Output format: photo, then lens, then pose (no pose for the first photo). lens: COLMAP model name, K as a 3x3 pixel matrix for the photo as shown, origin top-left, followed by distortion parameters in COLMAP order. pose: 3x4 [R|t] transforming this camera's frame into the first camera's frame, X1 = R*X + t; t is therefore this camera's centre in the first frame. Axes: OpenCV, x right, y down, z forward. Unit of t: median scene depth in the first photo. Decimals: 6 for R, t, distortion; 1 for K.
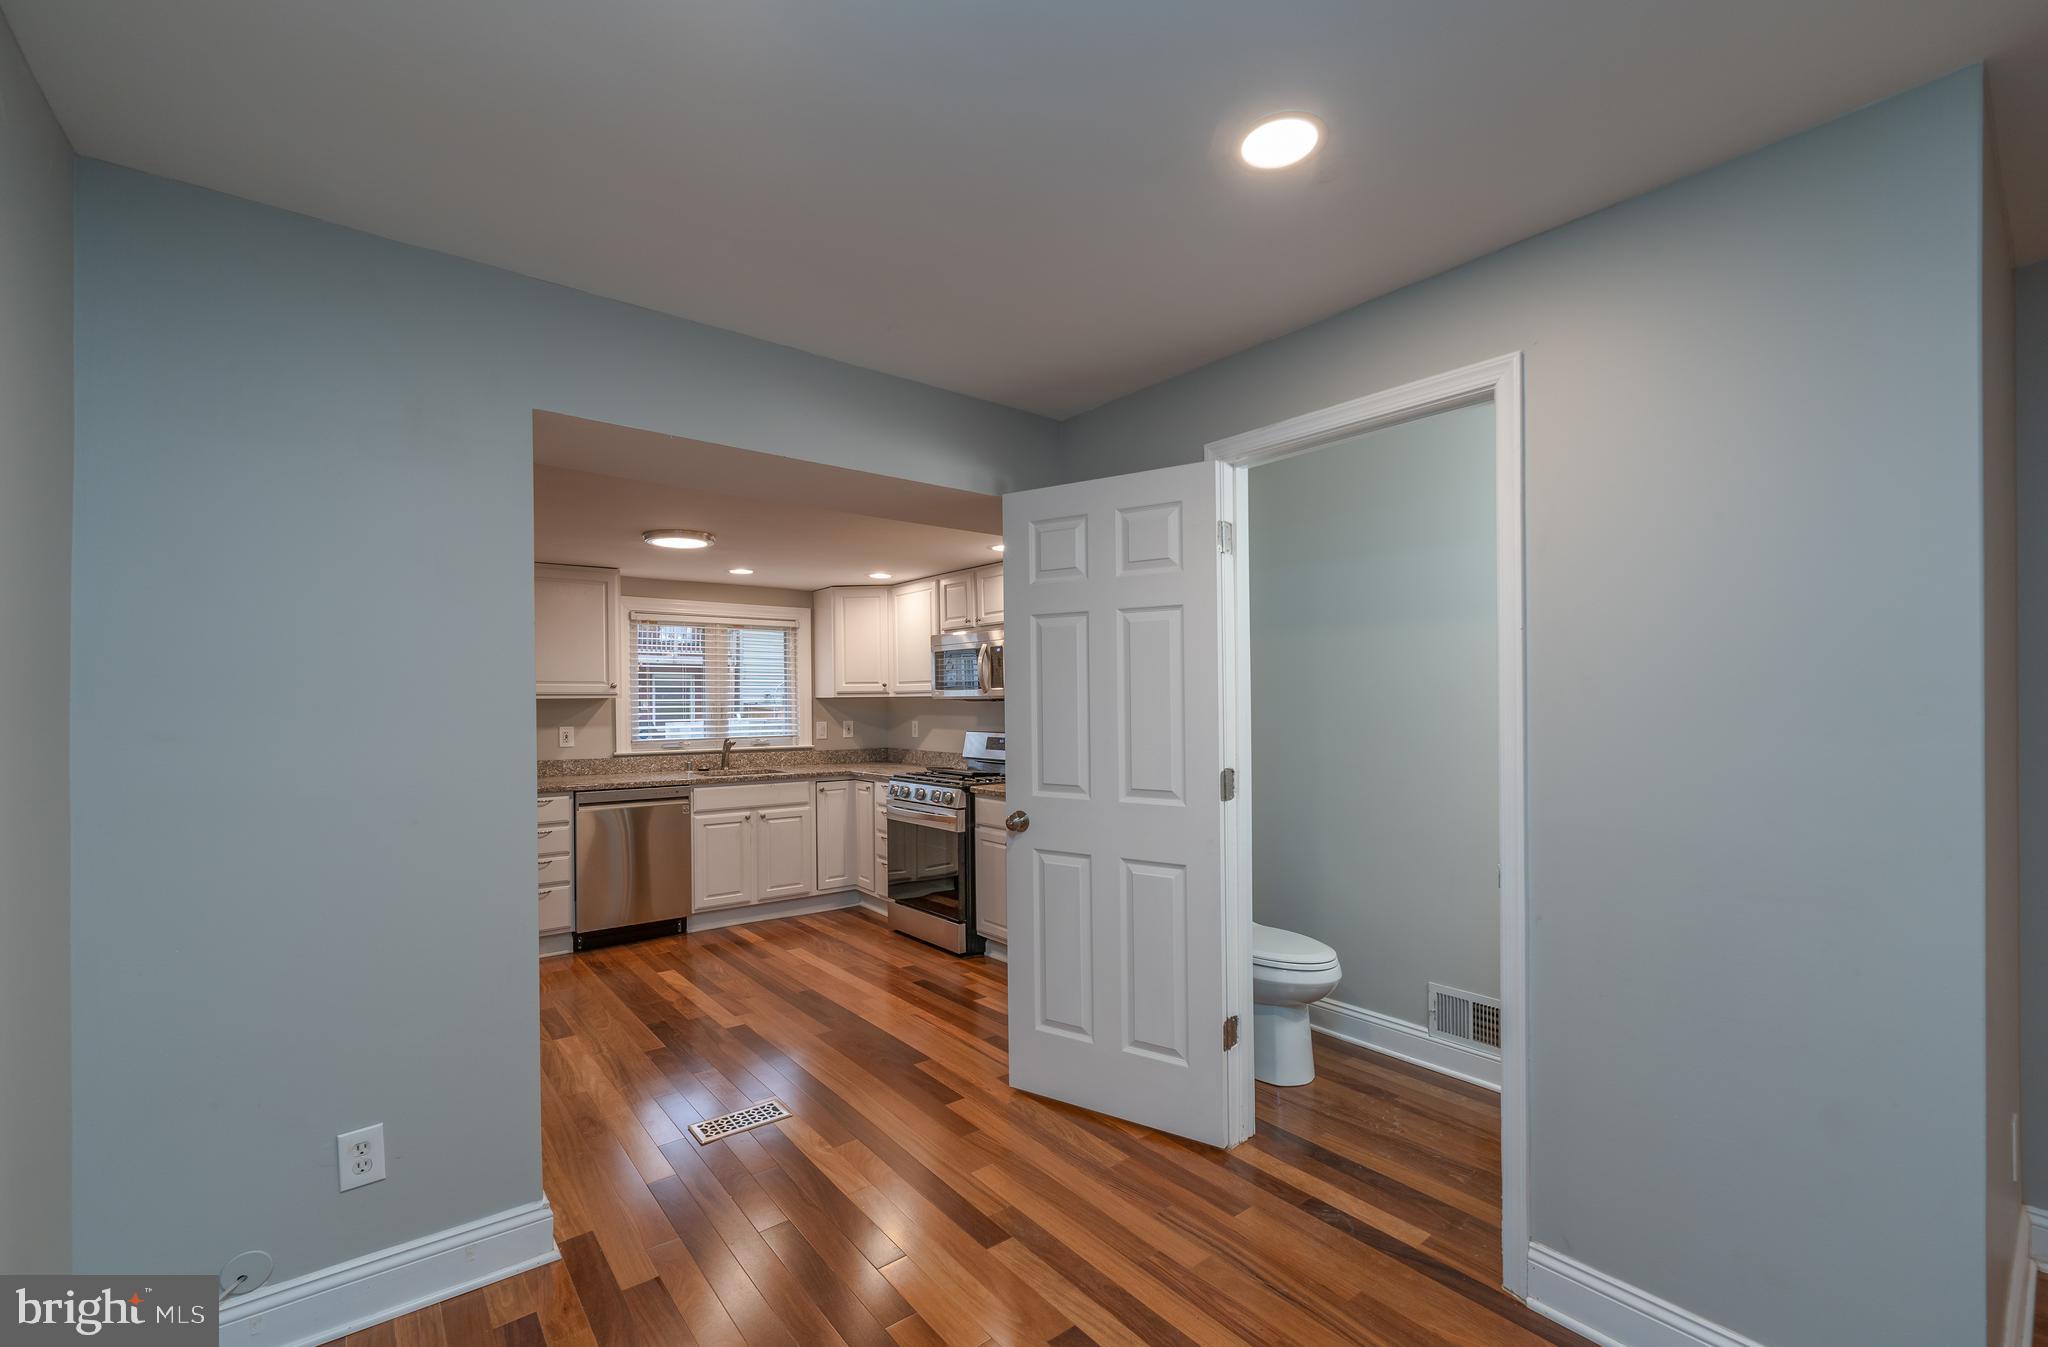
lens RADIAL K [[877.8, 0, 1031.8], [0, 877.8, 724.3], [0, 0, 1]] dist [-0.001711, -0.000115]
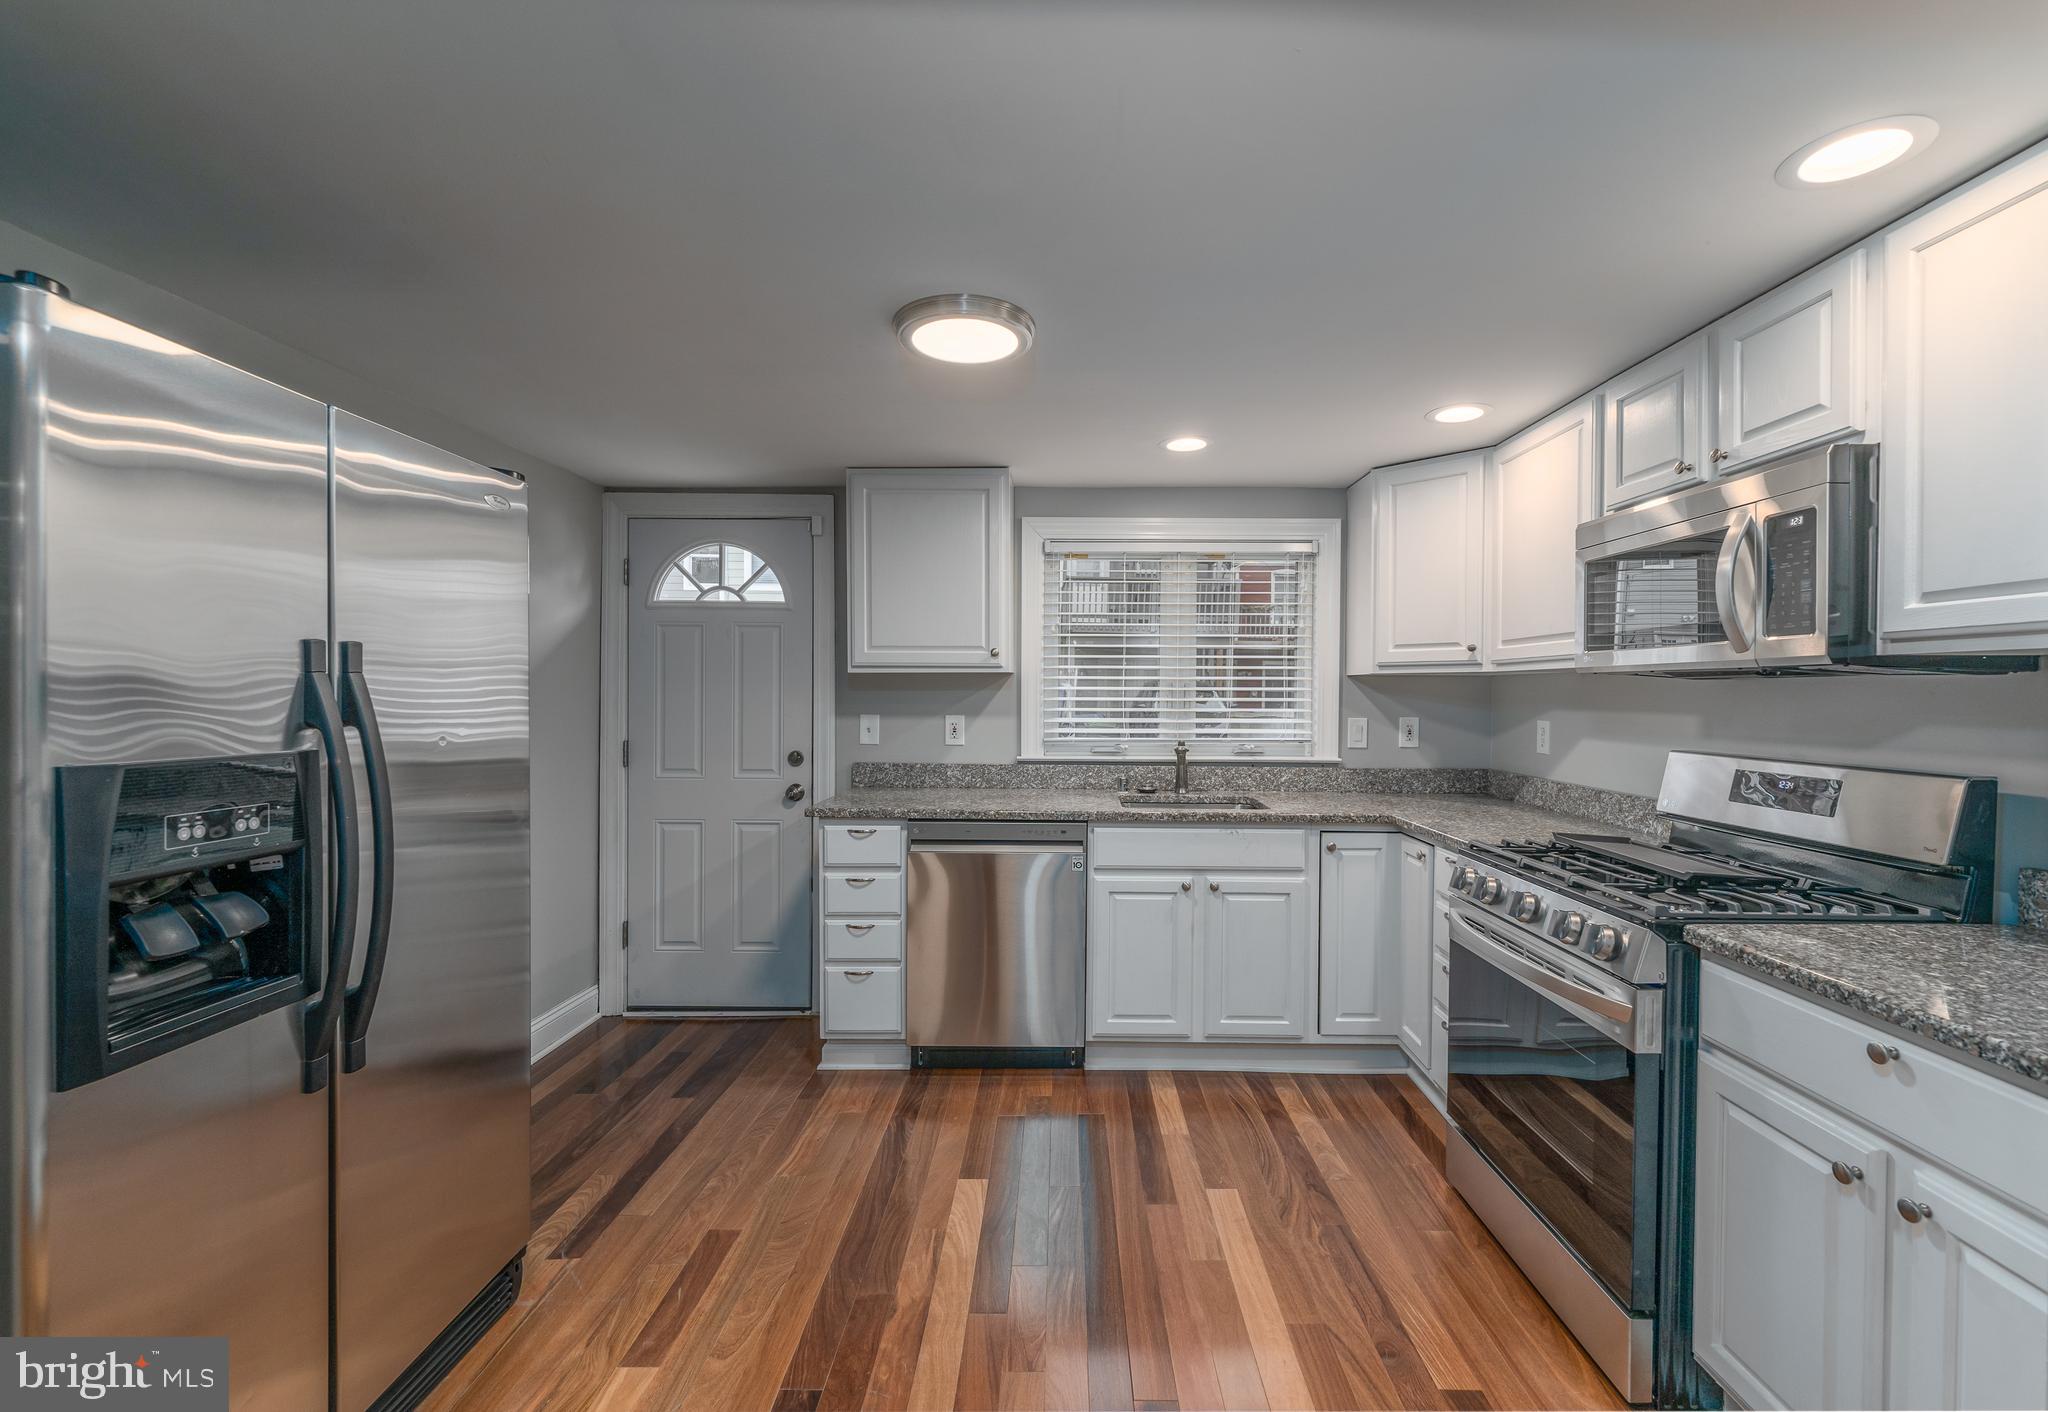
lens RADIAL K [[873.1, 0, 1062.3], [0, 873.1, 714.3], [0, 0, 1]] dist [0.002210, -0.000028]
pose [[0.781385, 0.025224, -0.623539, -0.043112], [-0.026309, 0.999626, 0.007469, -0.005017], [0.623494, 0.010569, 0.781757, 0.513055]]
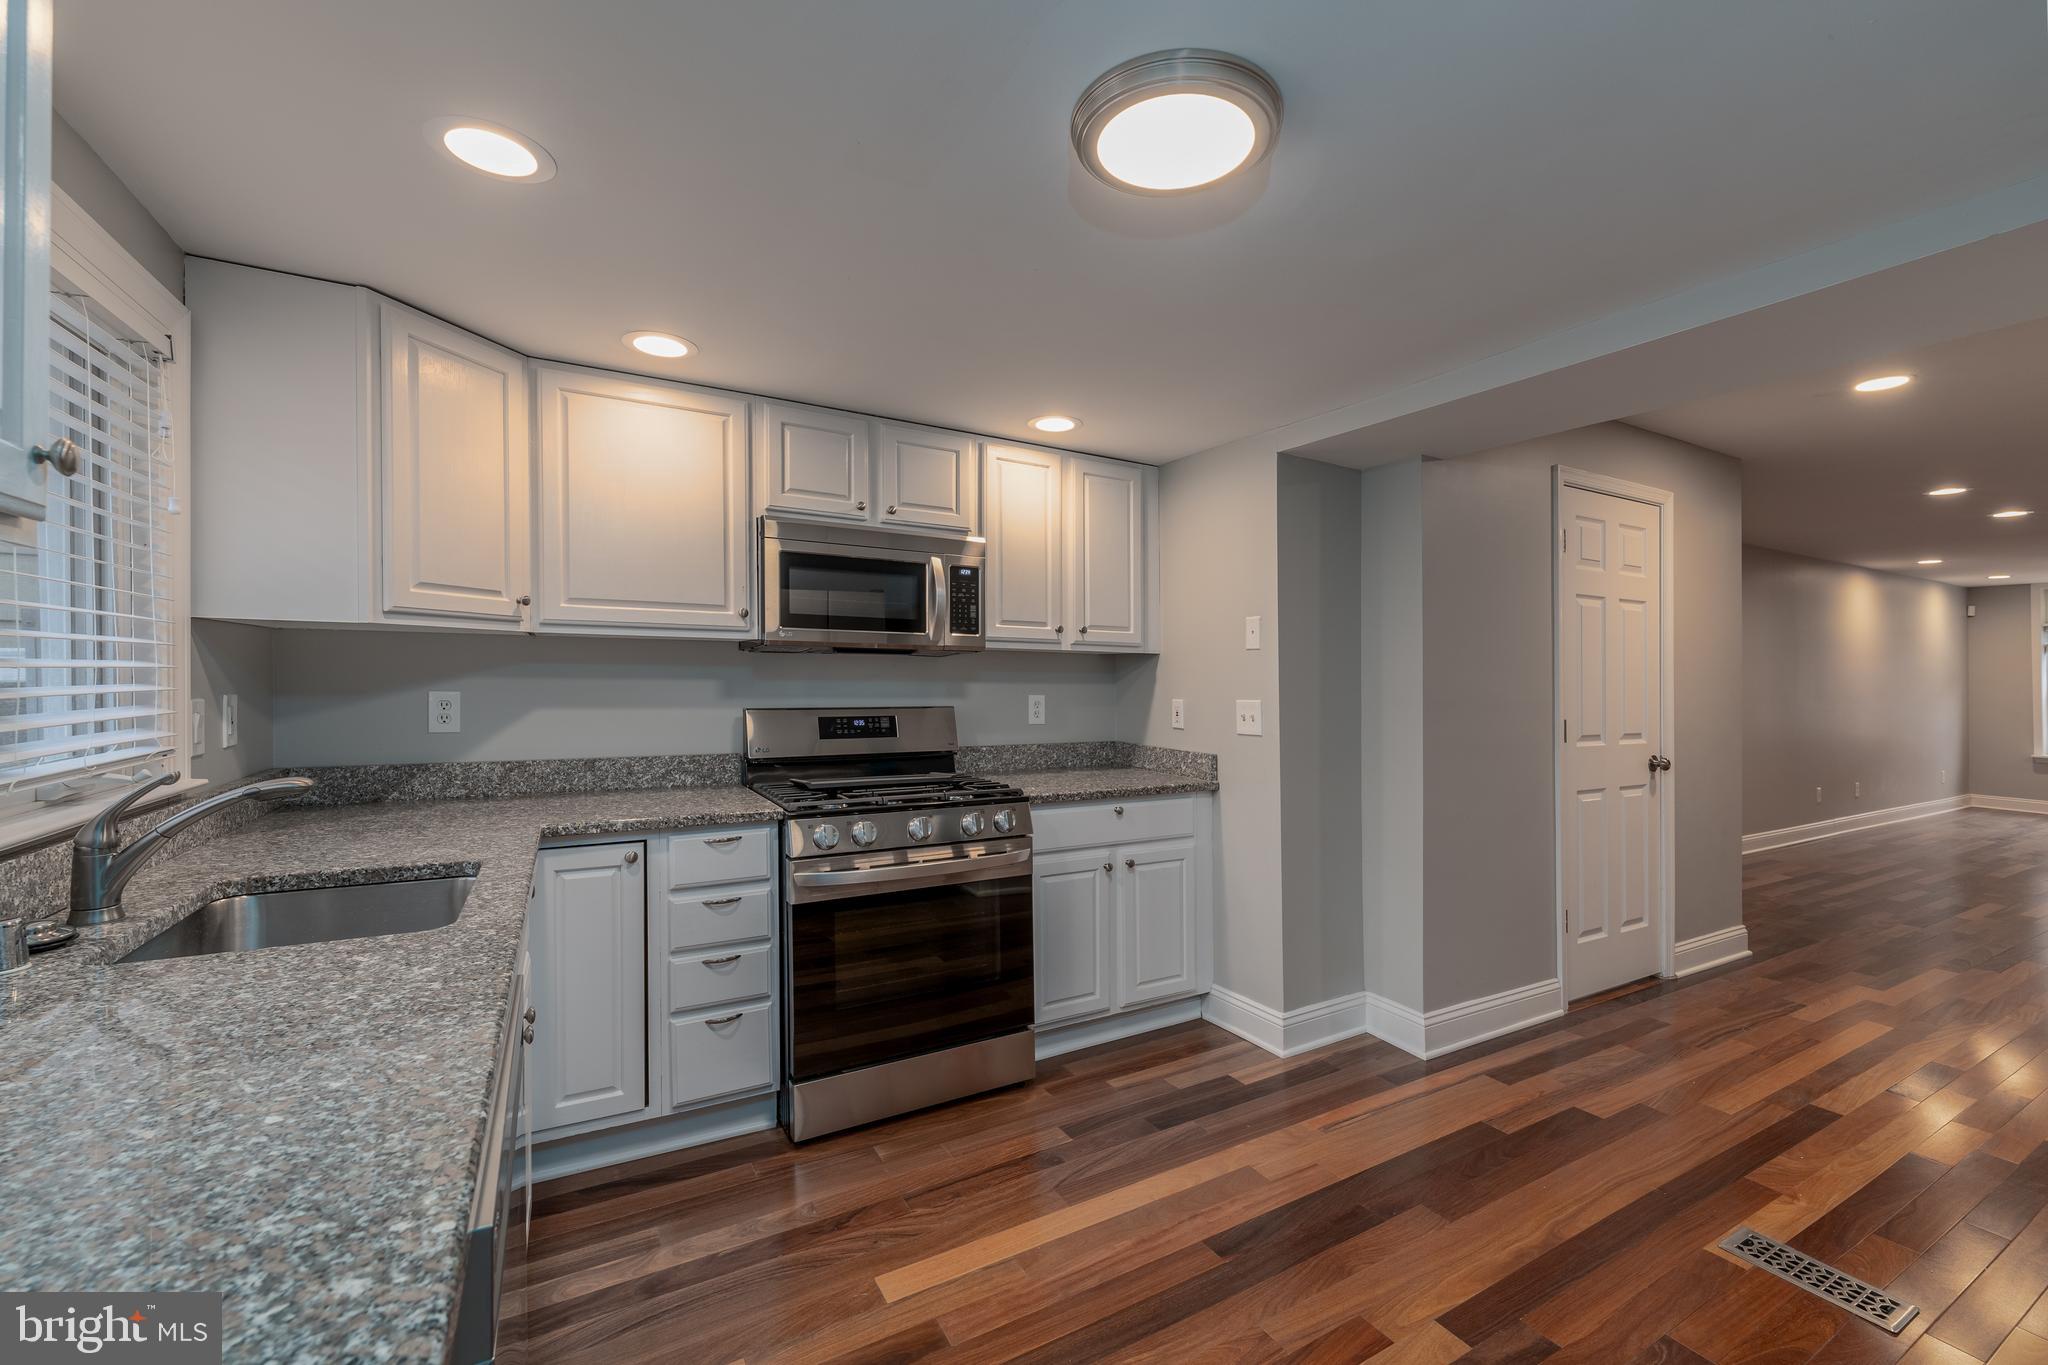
lens RADIAL K [[852.5, 0, 1025.5], [0, 852.5, 676.4], [0, 0, 1]] dist [-0.000340, -0.000404]
pose [[0.145585, 0.007350, 0.989318, -0.567934], [0.013407, 0.999866, -0.009401, -0.004615], [-0.989255, 0.014633, 0.145467, 0.795078]]
